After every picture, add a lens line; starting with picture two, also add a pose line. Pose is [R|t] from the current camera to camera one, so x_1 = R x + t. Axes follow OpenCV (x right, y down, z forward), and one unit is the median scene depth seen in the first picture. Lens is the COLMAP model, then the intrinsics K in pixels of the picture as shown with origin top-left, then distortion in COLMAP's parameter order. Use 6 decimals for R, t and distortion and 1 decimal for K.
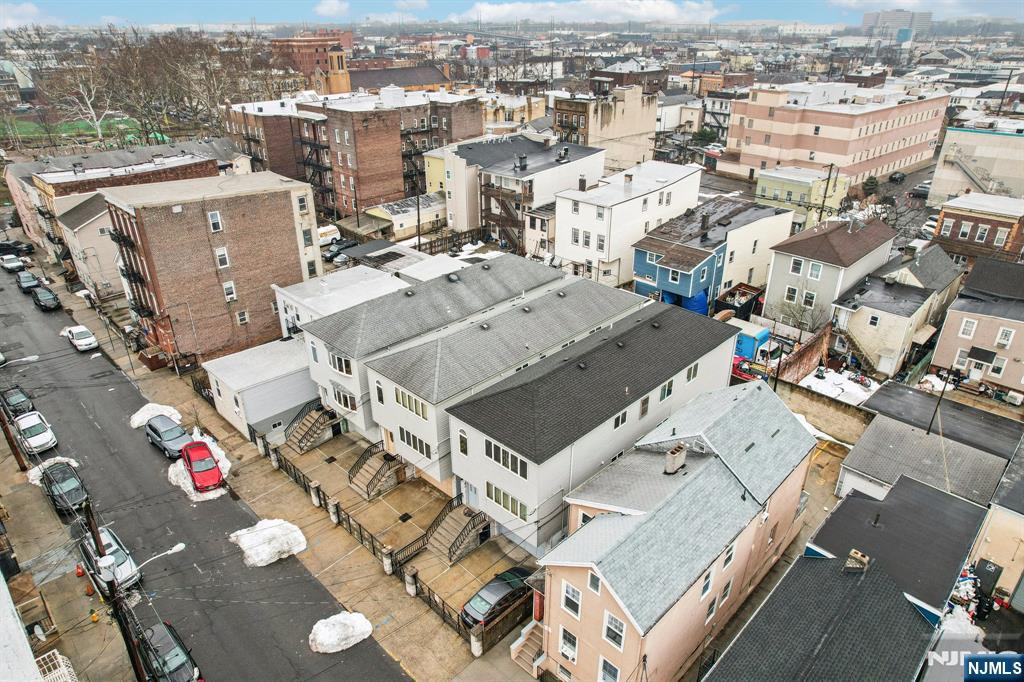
lens RADIAL K [[652.3, 0, 515.2], [0, 652.3, 343.7], [0, 0, 1]] dist [-0.059216, 0.047379]
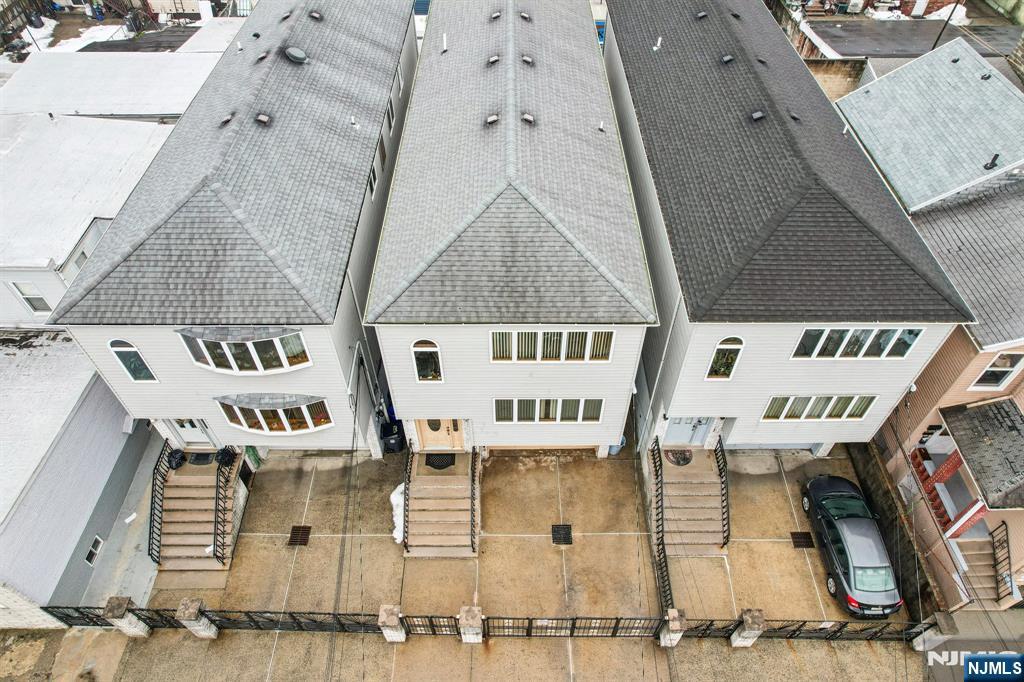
lens RADIAL K [[652.3, 0, 513.1], [0, 652.3, 342.5], [0, 0, 1]] dist [-0.059216, 0.047379]
pose [[0.716581, -0.519436, 0.465508, -0.190553], [0.313546, 0.836046, 0.450241, -0.056622], [-0.623057, -0.176676, 0.761962, 0.346189]]
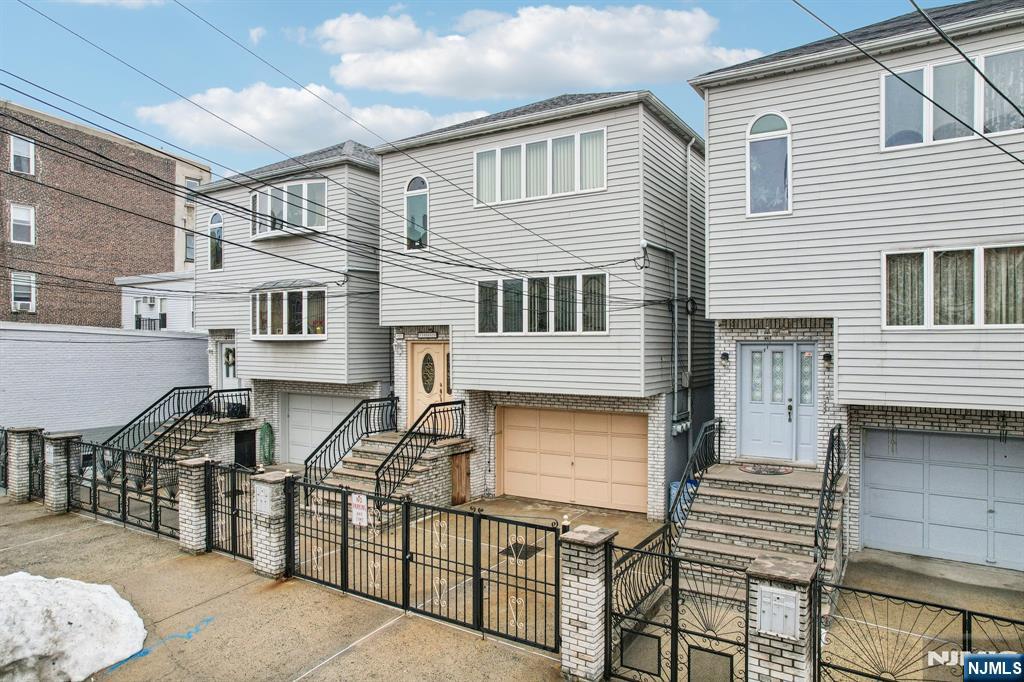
lens RADIAL K [[652.3, 0, 507.7], [0, 652.3, 344.6], [0, 0, 1]] dist [-0.059216, 0.047379]
pose [[0.978502, -0.004170, 0.206195, -0.124962], [0.094924, 0.896707, -0.432327, 0.164319], [-0.183093, 0.442606, 0.877825, 0.371365]]
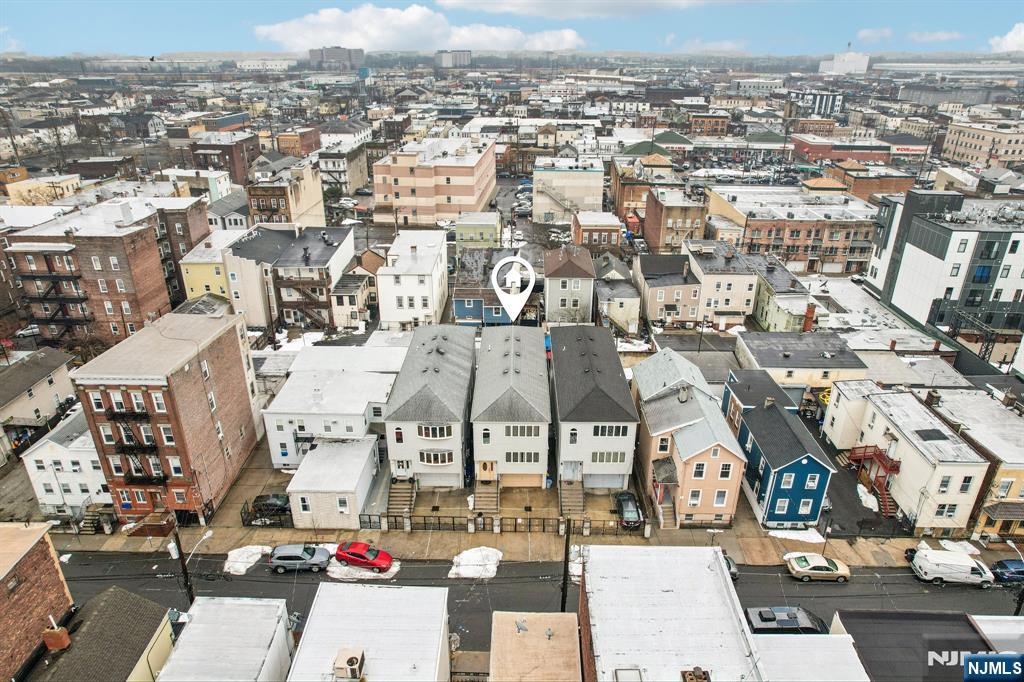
lens RADIAL K [[652.3, 0, 512.3], [0, 652.3, 343.8], [0, 0, 1]] dist [-0.059216, 0.047379]
pose [[0.726593, -0.284100, 0.625580, -0.536183], [0.307589, 0.948671, 0.073572, -0.109788], [-0.614371, 0.138965, 0.776683, -0.094094]]
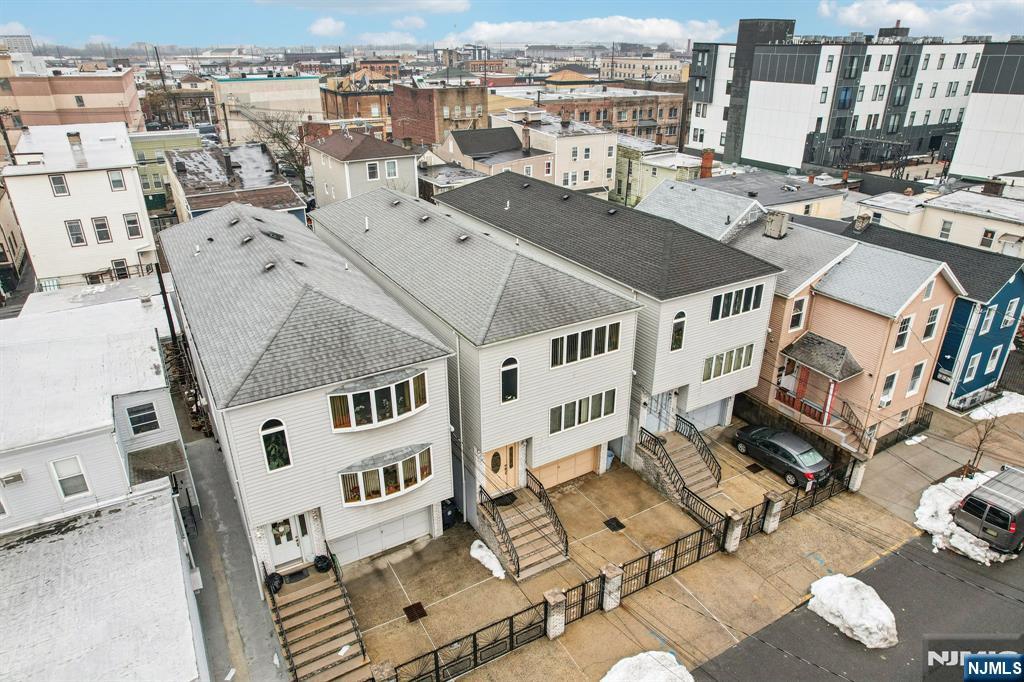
lens RADIAL K [[652.3, 0, 512.8], [0, 652.3, 345.5], [0, 0, 1]] dist [-0.059216, 0.047379]
pose [[0.266327, -0.407333, 0.873585, -0.360213], [0.437329, 0.858727, 0.267078, -0.050938], [-0.858960, 0.310914, 0.406841, 0.408033]]
